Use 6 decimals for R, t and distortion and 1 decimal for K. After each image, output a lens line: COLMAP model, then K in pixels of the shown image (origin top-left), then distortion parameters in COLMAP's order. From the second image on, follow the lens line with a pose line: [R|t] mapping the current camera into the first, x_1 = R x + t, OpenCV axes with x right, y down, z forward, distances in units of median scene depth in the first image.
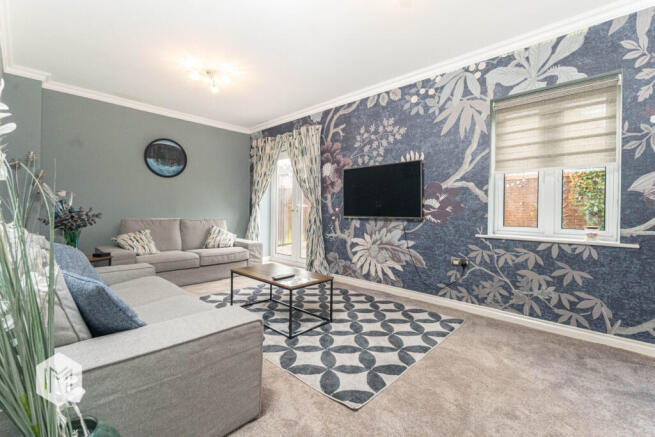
lens RADIAL K [[295.5, 0, 329.0], [0, 295.5, 213.5], [0, 0, 1]] dist [0.000698, -0.000132]
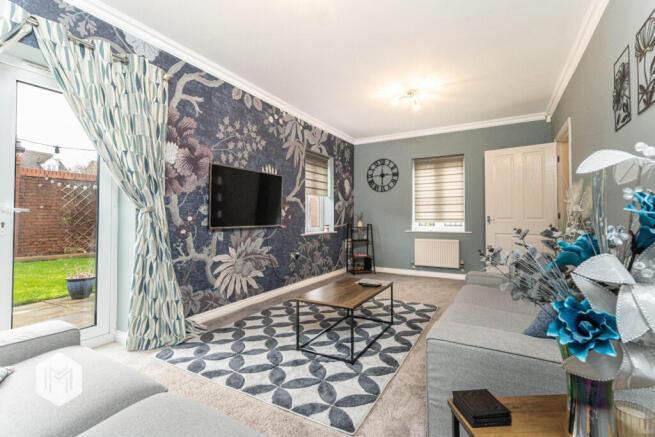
lens RADIAL K [[295.5, 0, 329.8], [0, 295.5, 215.7], [0, 0, 1]] dist [0.000698, -0.000132]
pose [[-0.239265, -0.003422, 0.970948, -0.782768], [0.011523, 0.999913, 0.006364, -0.023912], [-0.970886, 0.012711, -0.239205, 0.967097]]
